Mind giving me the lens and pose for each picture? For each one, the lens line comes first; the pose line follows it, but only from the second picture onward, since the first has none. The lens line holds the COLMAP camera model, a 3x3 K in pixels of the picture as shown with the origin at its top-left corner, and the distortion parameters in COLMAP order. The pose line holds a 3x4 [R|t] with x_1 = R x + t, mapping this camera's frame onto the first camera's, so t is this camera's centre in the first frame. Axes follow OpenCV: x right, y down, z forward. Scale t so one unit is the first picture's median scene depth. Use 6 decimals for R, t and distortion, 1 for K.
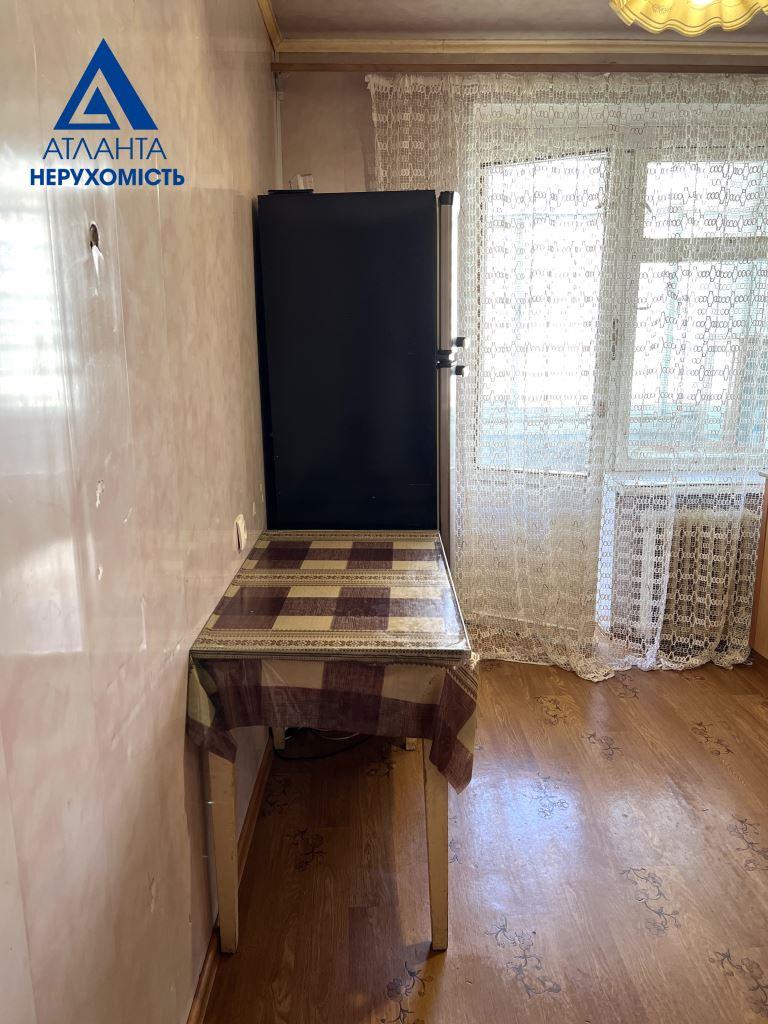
lens RADIAL K [[766.4, 0, 374.1], [0, 766.4, 518.7], [0, 0, 1]] dist [0.061249, -0.075980]
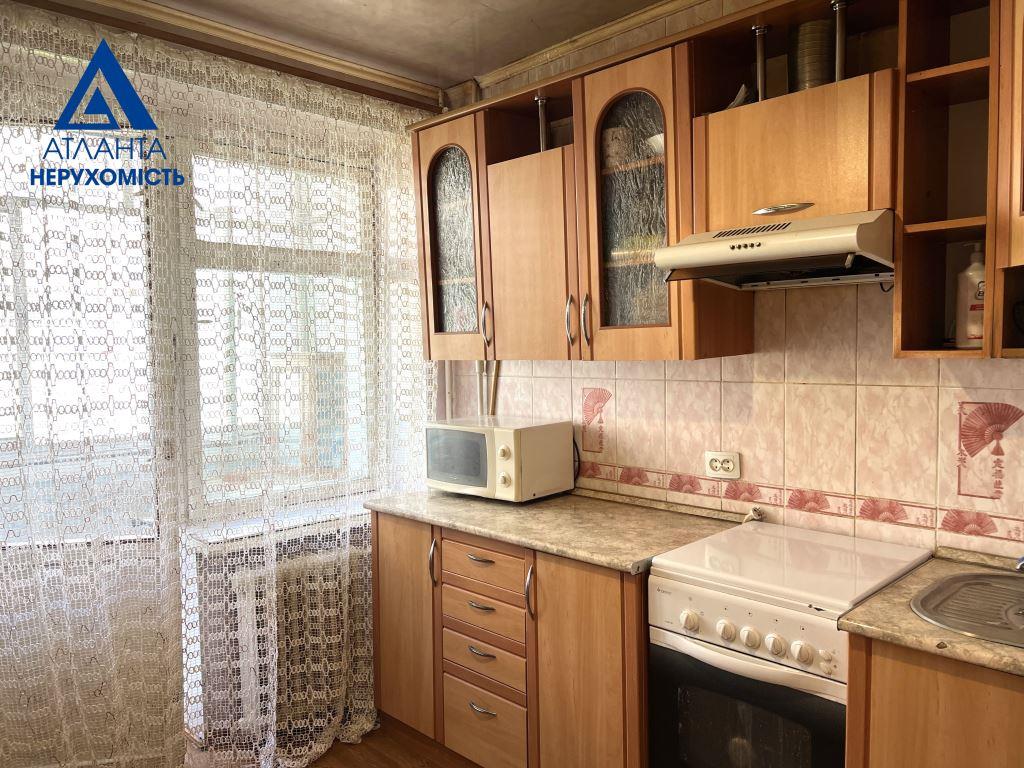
lens RADIAL K [[766.4, 0, 525.1], [0, 766.4, 386.3], [0, 0, 1]] dist [0.061249, -0.075980]
pose [[0.726115, -0.035274, 0.686668, 0.029095], [0.158970, 0.980237, -0.117747, -0.056455], [-0.668943, 0.194657, 0.717372, 0.204272]]
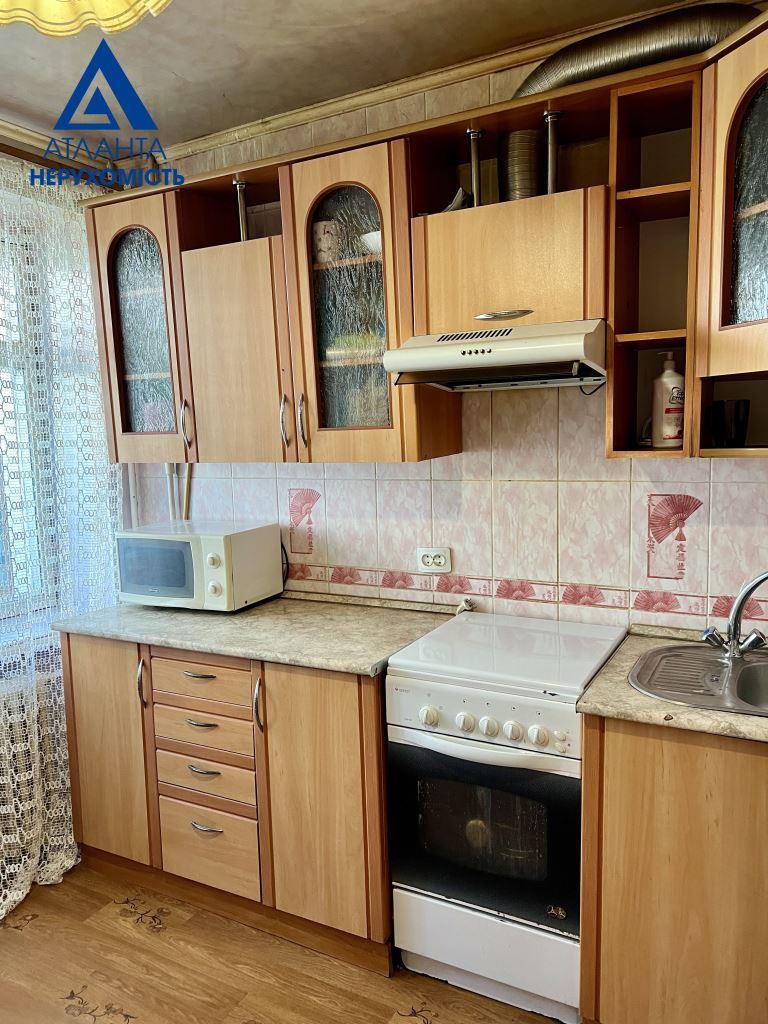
lens RADIAL K [[766.4, 0, 380.3], [0, 766.4, 513.4], [0, 0, 1]] dist [0.061249, -0.075980]
pose [[0.505439, -0.098443, 0.857228, -0.005042], [0.212566, 0.977058, -0.013129, -0.086711], [-0.836270, 0.188853, 0.514769, 0.266615]]
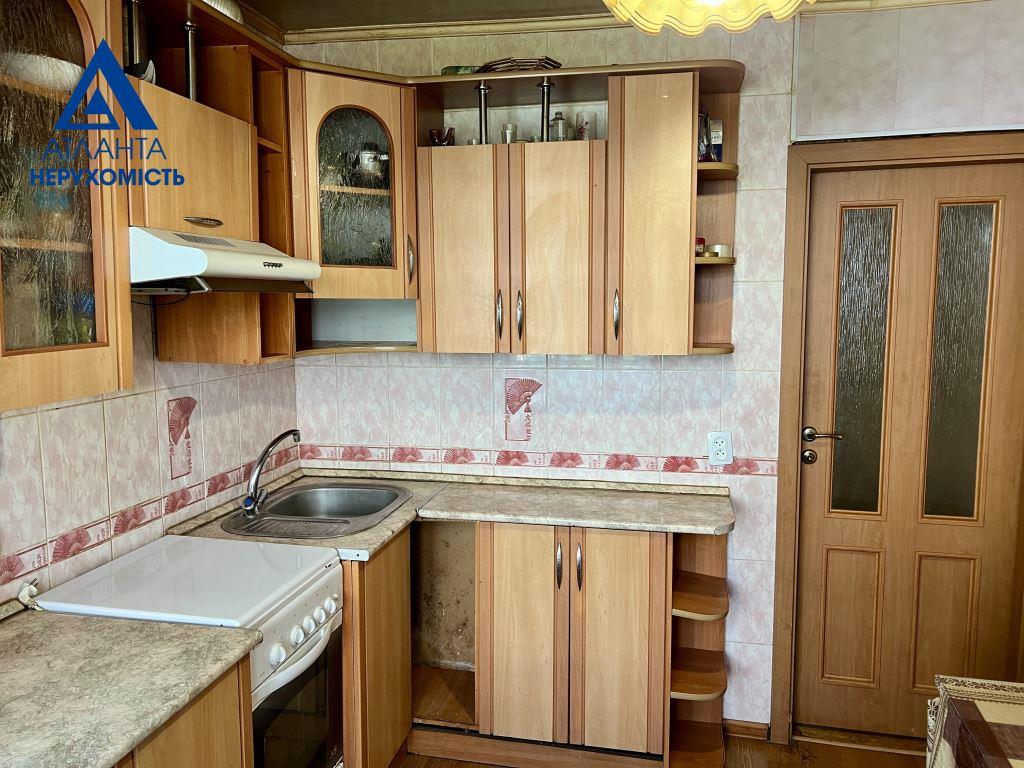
lens RADIAL K [[766.4, 0, 512.4], [0, 766.4, 382.9], [0, 0, 1]] dist [0.061249, -0.075980]
pose [[-0.972967, -0.017836, 0.230255, 0.224608], [0.058680, 0.945199, 0.321177, -0.284515], [-0.223366, 0.326006, -0.918601, 0.983464]]
